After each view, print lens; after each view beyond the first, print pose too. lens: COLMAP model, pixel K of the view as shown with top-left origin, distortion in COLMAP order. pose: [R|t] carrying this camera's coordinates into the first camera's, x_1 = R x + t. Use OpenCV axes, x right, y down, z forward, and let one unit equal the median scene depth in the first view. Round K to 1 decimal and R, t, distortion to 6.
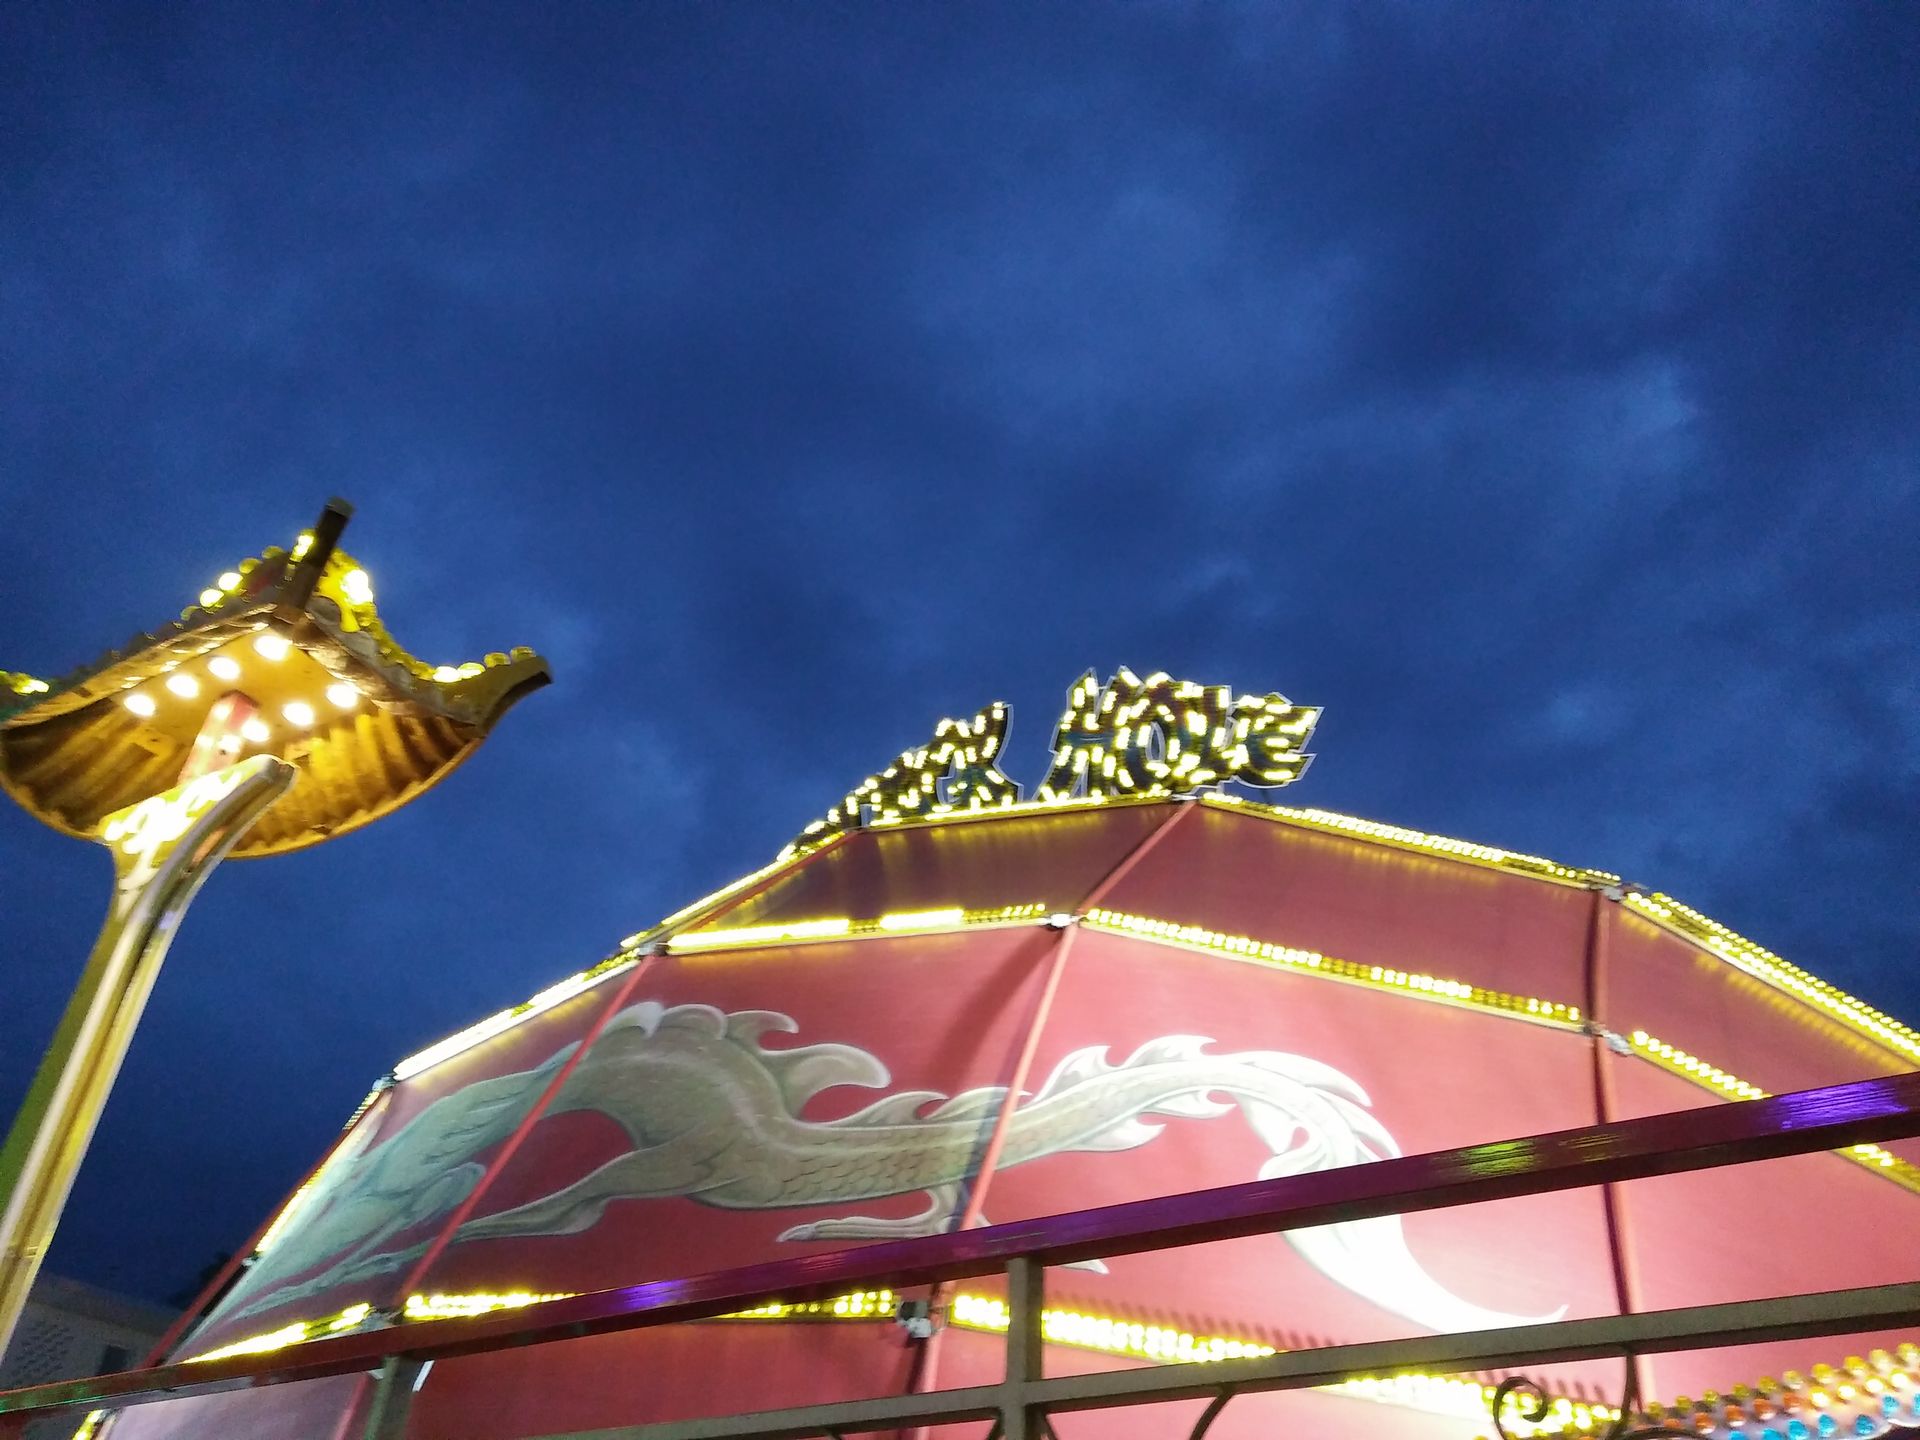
lens RADIAL K [[1456.1, 0, 938.7], [0, 1456.1, 701.8], [0, 0, 1]] dist [0.026141, -0.006328]
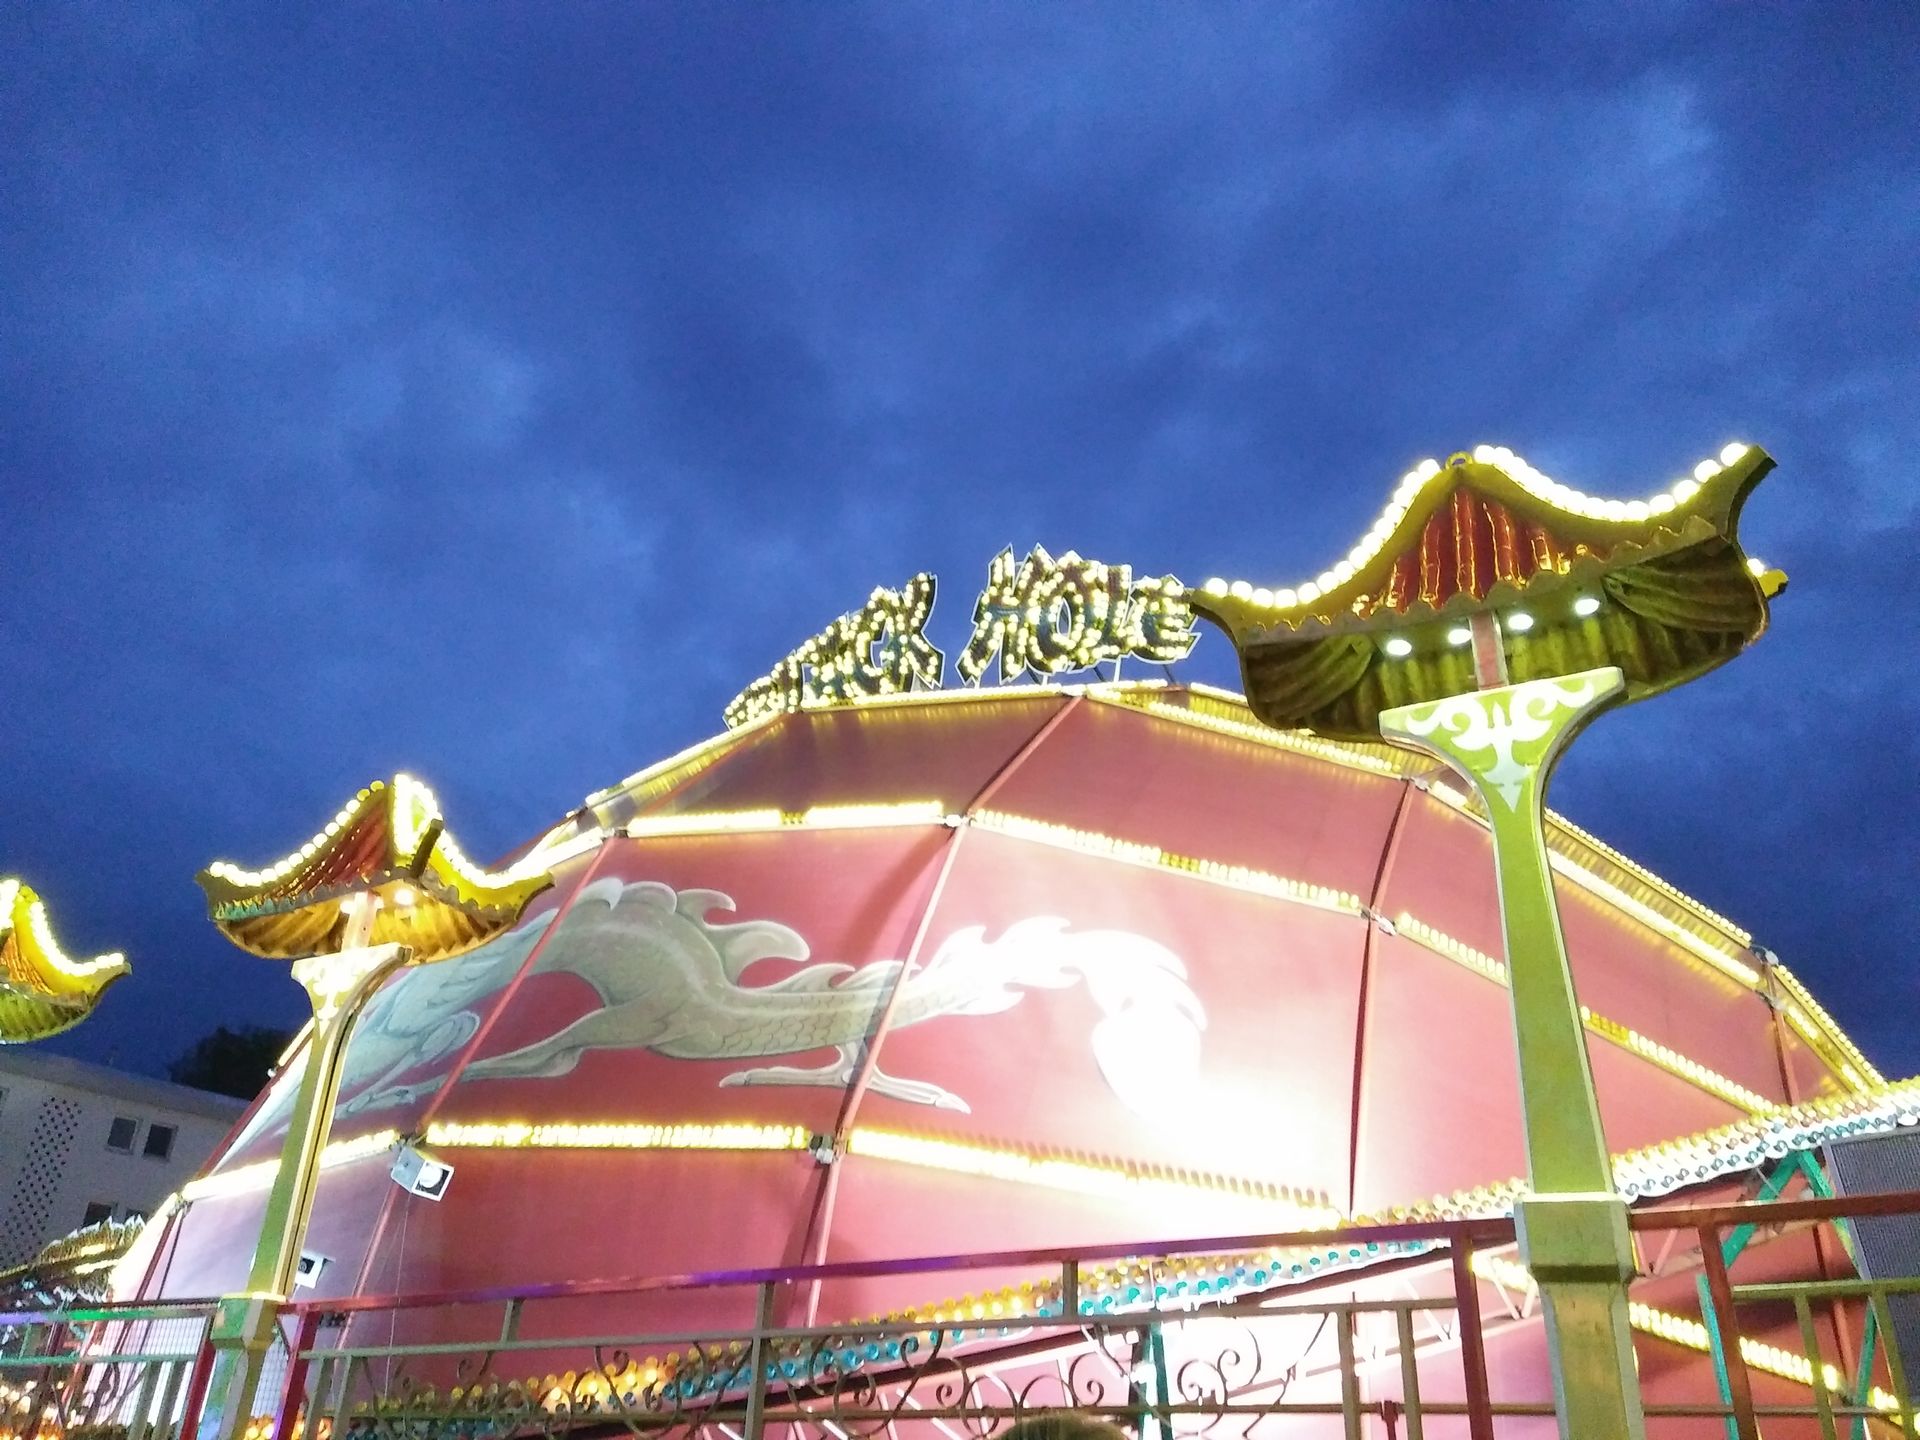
lens RADIAL K [[1490.7, 0, 959.3], [0, 1490.7, 682.8], [0, 0, 1]] dist [0.049751, -0.039478]
pose [[0.999317, 0.002872, 0.036839, 0.042883], [-0.008388, 0.988577, 0.150482, -0.150919], [-0.035986, -0.150688, 0.987926, -0.212032]]
